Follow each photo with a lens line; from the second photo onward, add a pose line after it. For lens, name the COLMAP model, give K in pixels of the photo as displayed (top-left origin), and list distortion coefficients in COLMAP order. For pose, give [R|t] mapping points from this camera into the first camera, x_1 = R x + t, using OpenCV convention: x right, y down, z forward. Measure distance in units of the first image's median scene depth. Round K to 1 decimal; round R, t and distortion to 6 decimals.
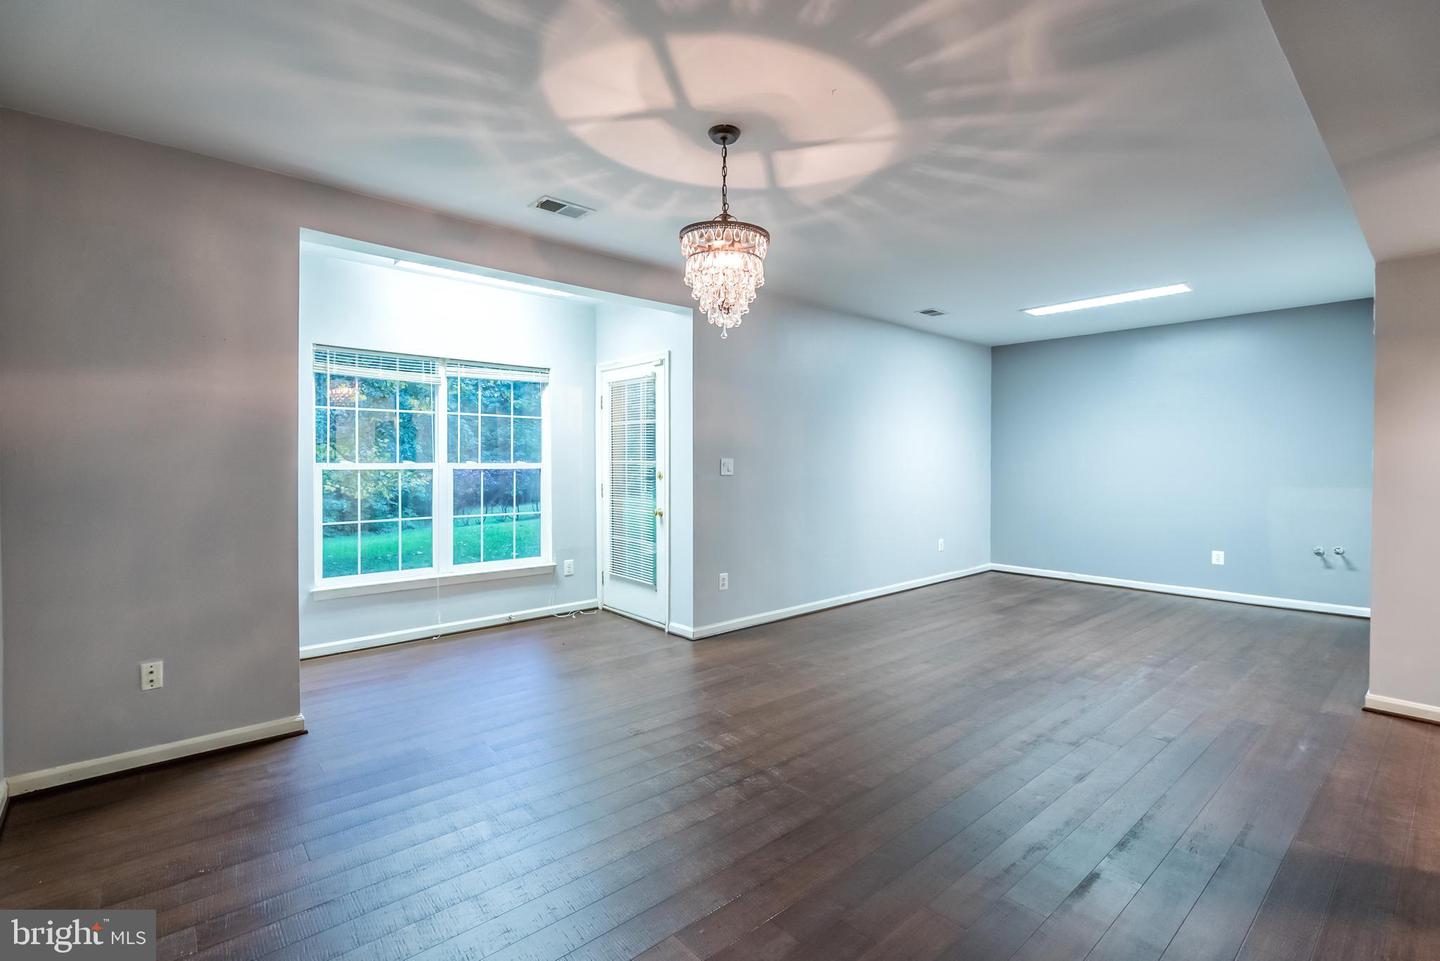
lens RADIAL K [[657.0, 0, 721.2], [0, 657.0, 472.4], [0, 0, 1]] dist [-0.002507, -0.000388]
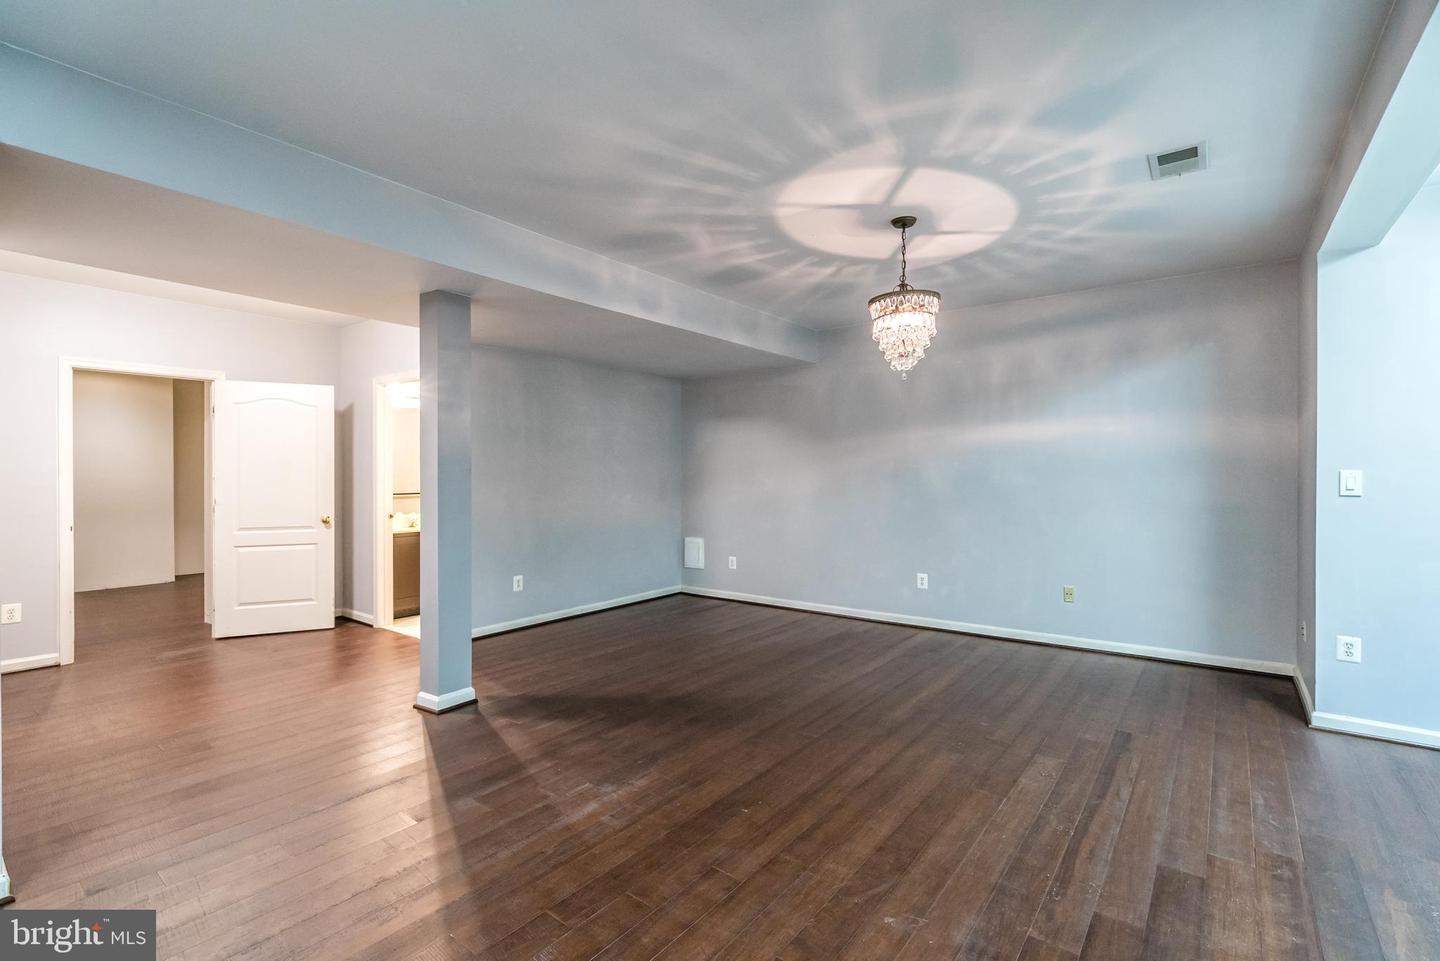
lens RADIAL K [[657.0, 0, 719.2], [0, 657.0, 476.2], [0, 0, 1]] dist [-0.002507, -0.000388]
pose [[-0.982315, 0.002876, -0.187216, 0.578640], [-0.001129, 0.999773, 0.021280, -0.036774], [0.187234, 0.021114, -0.982088, 2.109866]]
